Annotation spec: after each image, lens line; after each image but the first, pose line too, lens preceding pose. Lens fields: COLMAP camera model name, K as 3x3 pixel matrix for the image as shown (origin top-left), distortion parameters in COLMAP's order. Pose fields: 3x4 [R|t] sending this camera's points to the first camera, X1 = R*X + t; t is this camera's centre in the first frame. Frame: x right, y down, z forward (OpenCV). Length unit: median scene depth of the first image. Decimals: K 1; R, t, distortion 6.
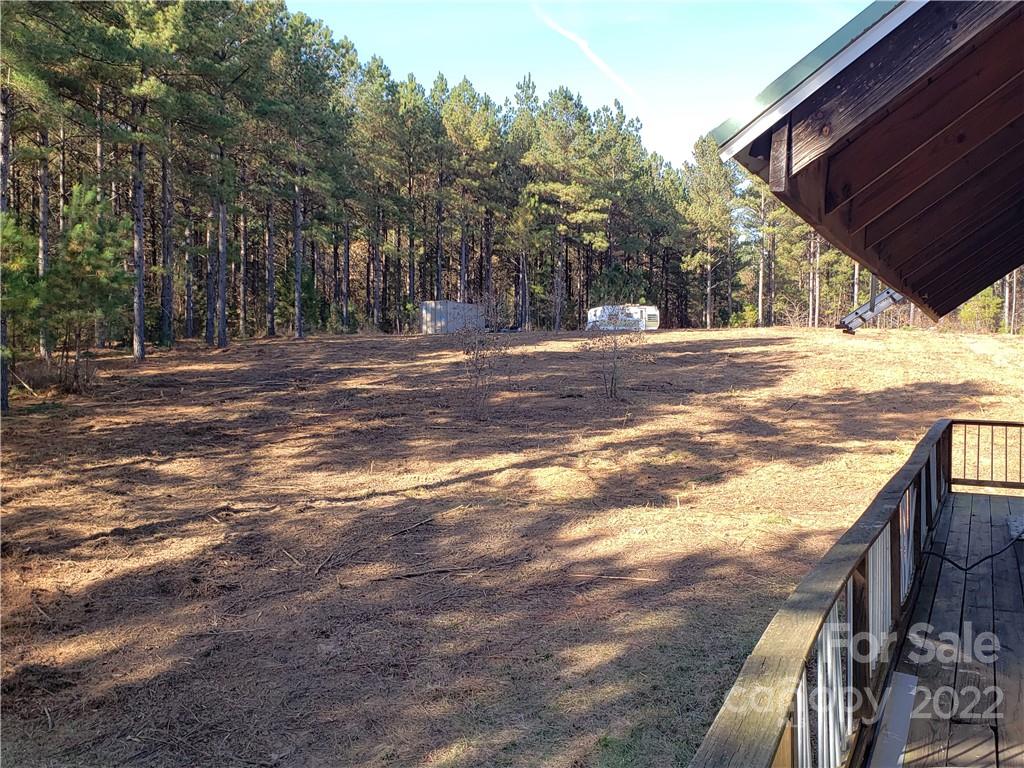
lens RADIAL K [[997.7, 0, 510.4], [0, 997.7, 381.5], [0, 0, 1]] dist [0.248717, -0.586779]
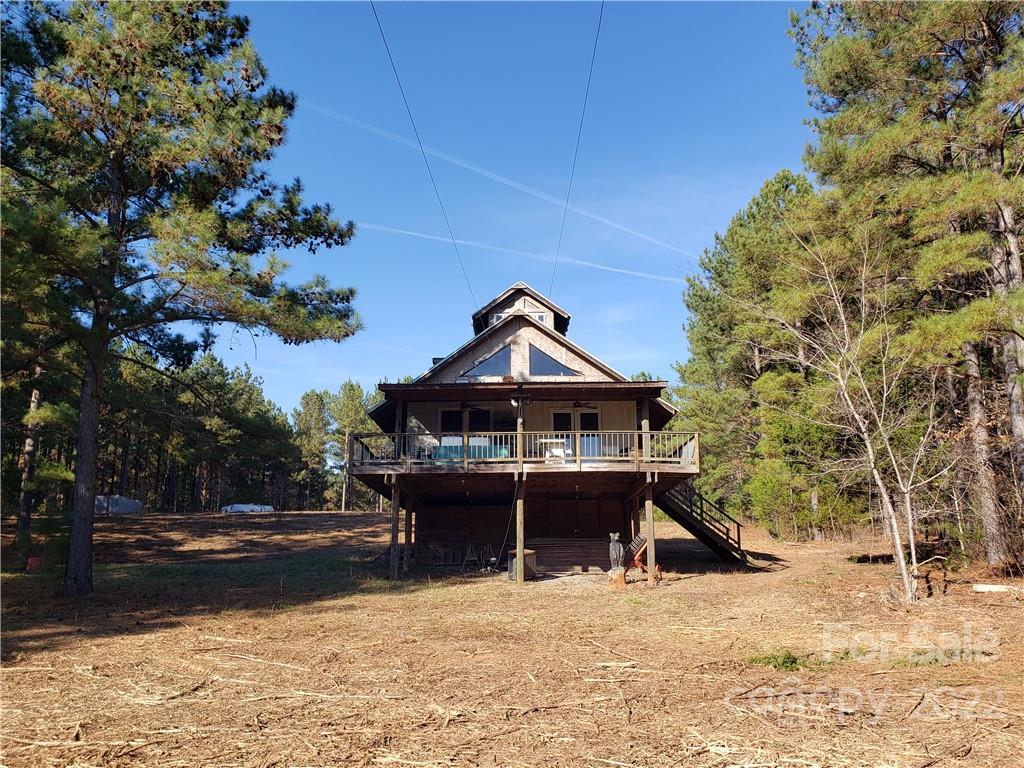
lens RADIAL K [[901.0, 0, 512.0], [0, 901.0, 384.0], [0, 0, 1]] dist [0.180063, -0.385033]
pose [[0.905413, 0.076141, 0.417649, -0.101098], [0.025518, 0.972245, -0.232568, 0.065694], [-0.423765, 0.221227, 0.878340, -0.310369]]
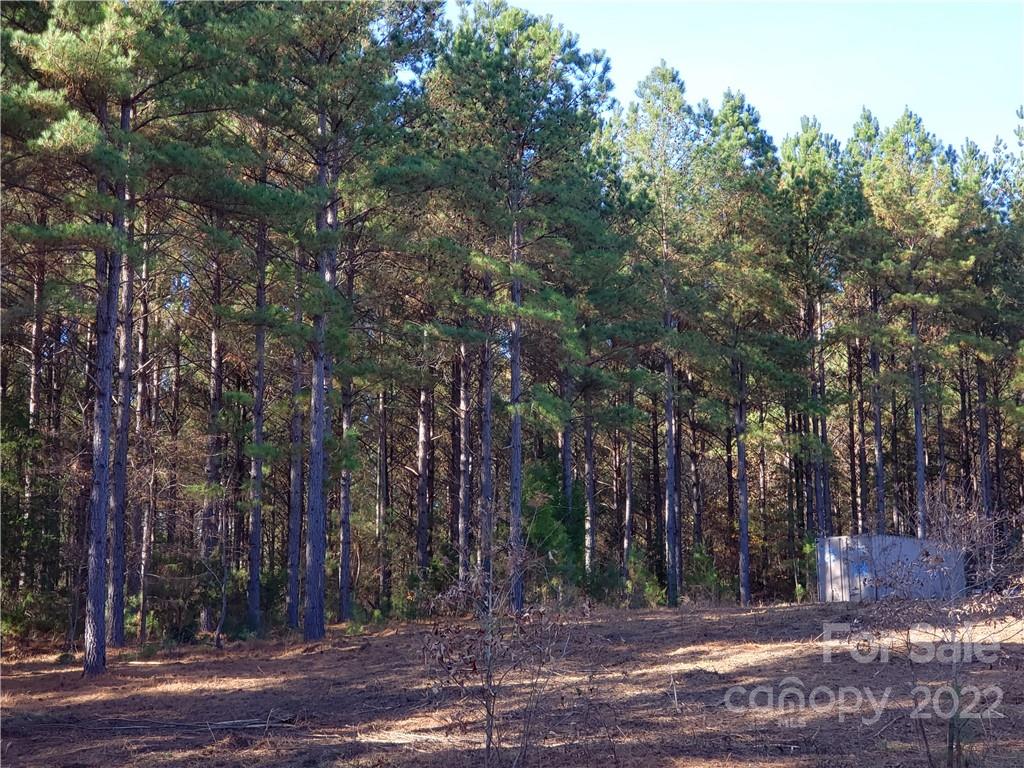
lens RADIAL K [[1657.6, 0, 512.0], [0, 1657.6, 384.0], [0, 0, 1]] dist [0.123279, -0.065410]
pose [[0.928986, -0.065409, -0.364291, 0.069733], [0.000106, 0.984308, -0.176462, -0.007522], [0.370116, 0.163892, 0.914414, 0.158067]]
